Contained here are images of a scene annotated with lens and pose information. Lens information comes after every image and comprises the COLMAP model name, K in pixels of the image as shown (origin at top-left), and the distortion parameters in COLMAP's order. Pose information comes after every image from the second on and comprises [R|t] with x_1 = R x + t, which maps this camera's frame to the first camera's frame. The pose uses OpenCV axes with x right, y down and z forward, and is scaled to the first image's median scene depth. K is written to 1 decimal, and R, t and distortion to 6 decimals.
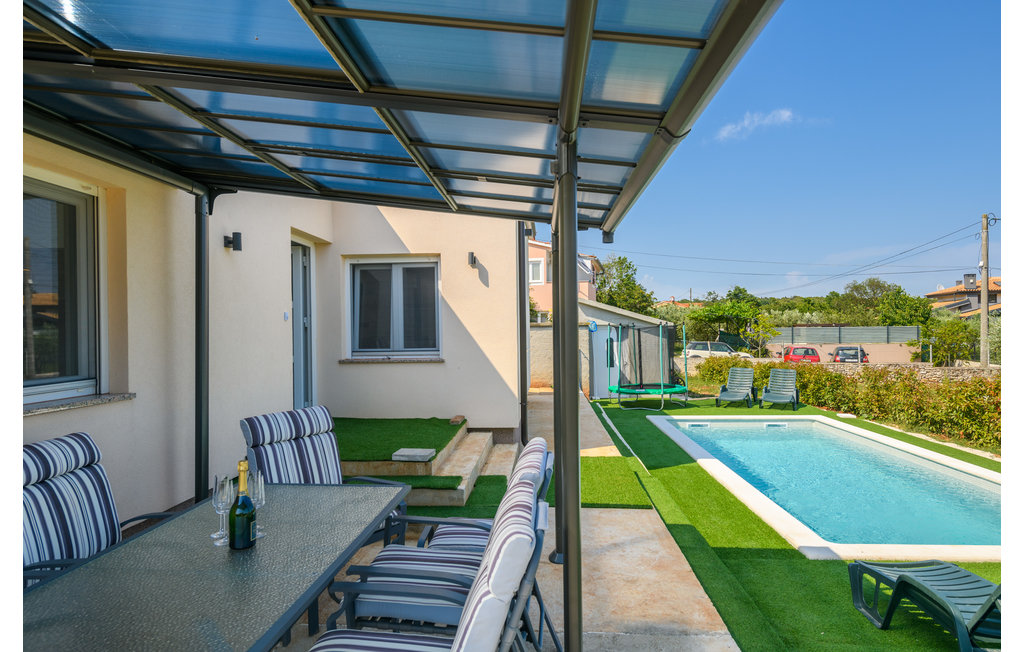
lens RADIAL K [[585.3, 0, 512.0], [0, 585.3, 326.0], [0, 0, 1]] dist [0.006919, 0.000824]
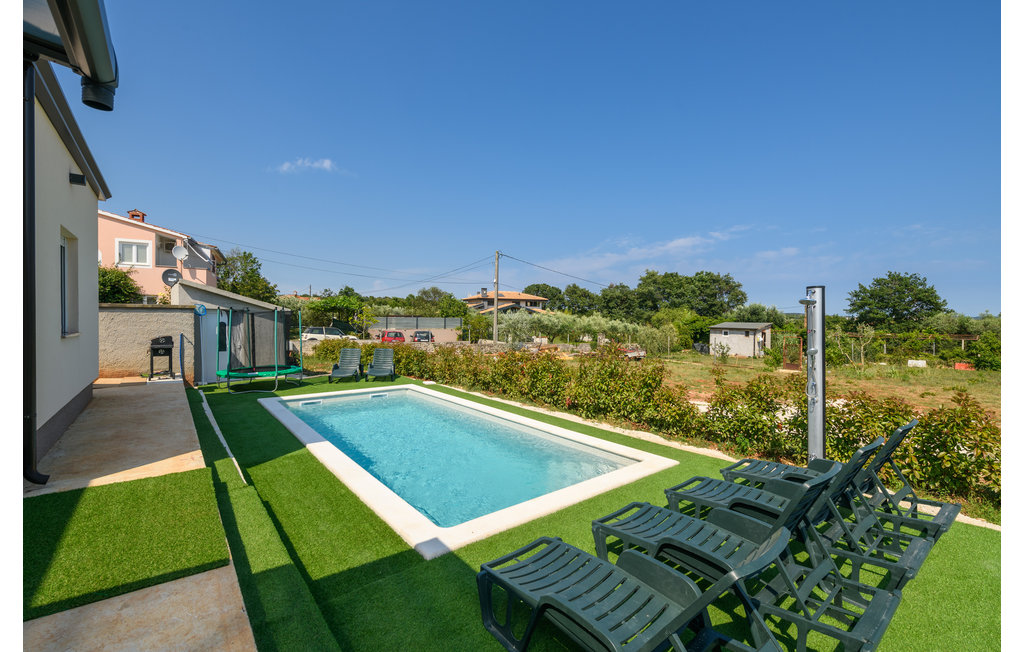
lens RADIAL K [[425.3, 0, 512.0], [0, 425.3, 326.0], [0, 0, 1]] dist [-0.001122, 0.000029]
pose [[0.739245, 0.007516, 0.673394, 0.048888], [-0.022984, 0.999637, 0.014074, 0.005759], [-0.673044, -0.025881, 0.739150, 0.136710]]
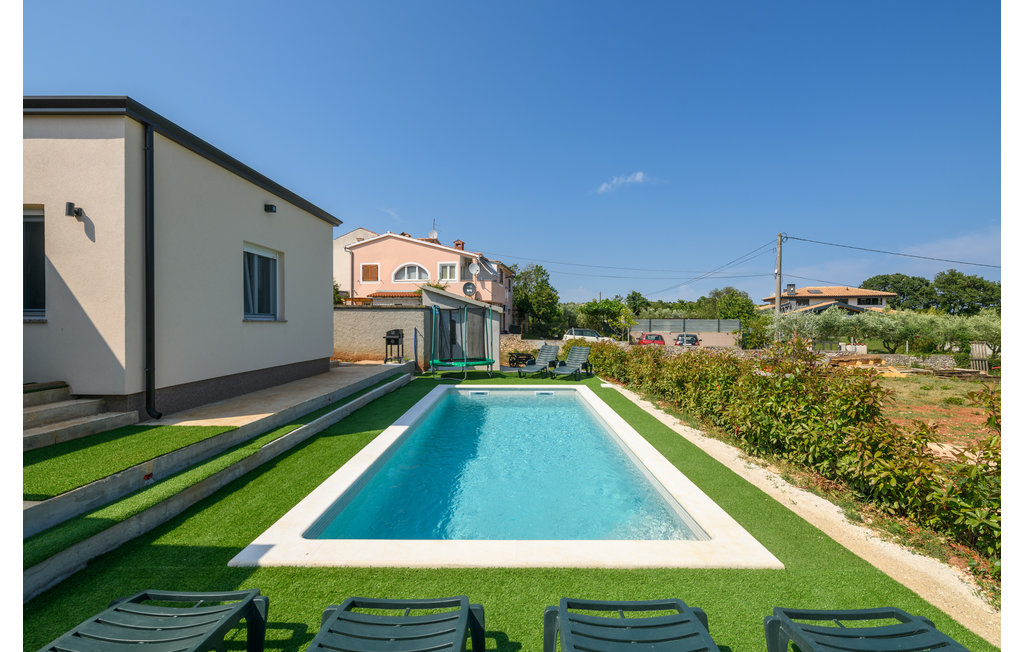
lens RADIAL K [[429.1, 0, 512.0], [0, 429.1, 326.0], [0, 0, 1]] dist [-0.006537, -0.000266]
pose [[0.998282, 0.013867, 0.056922, 0.271054], [-0.014632, 0.999808, 0.013044, 0.022232], [-0.056731, -0.013855, 0.998293, 0.135808]]
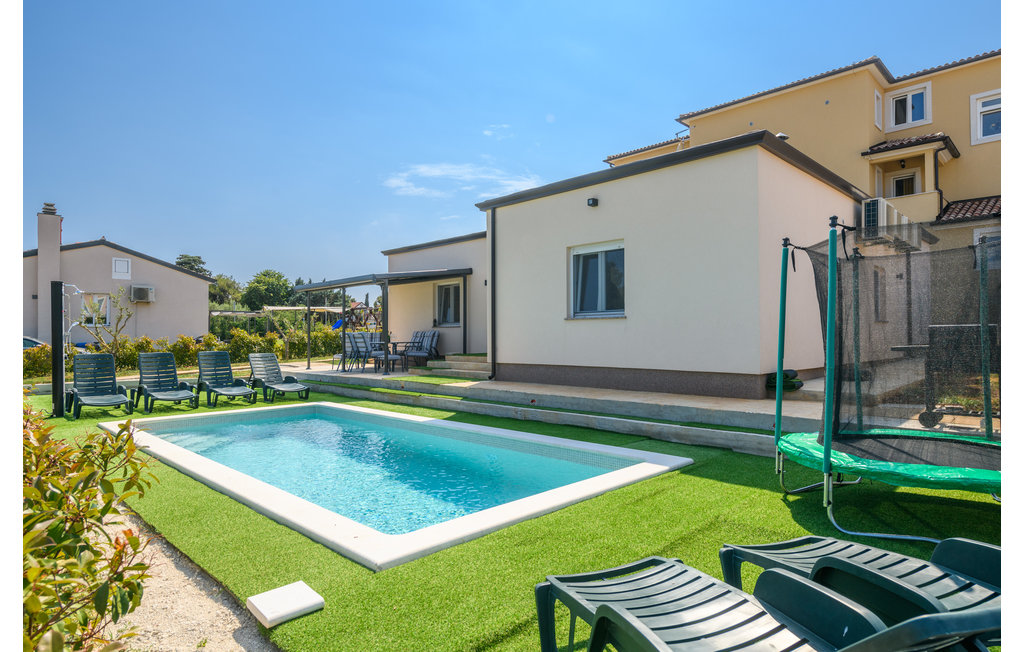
lens RADIAL K [[570.7, 0, 512.0], [0, 570.7, 326.0], [0, 0, 1]] dist [0.022879, 0.000104]
pose [[-0.663982, -0.000025, -0.747748, 0.563591], [0.014846, 0.999802, -0.013216, 0.043346], [0.747601, -0.019876, -0.663851, 1.017839]]
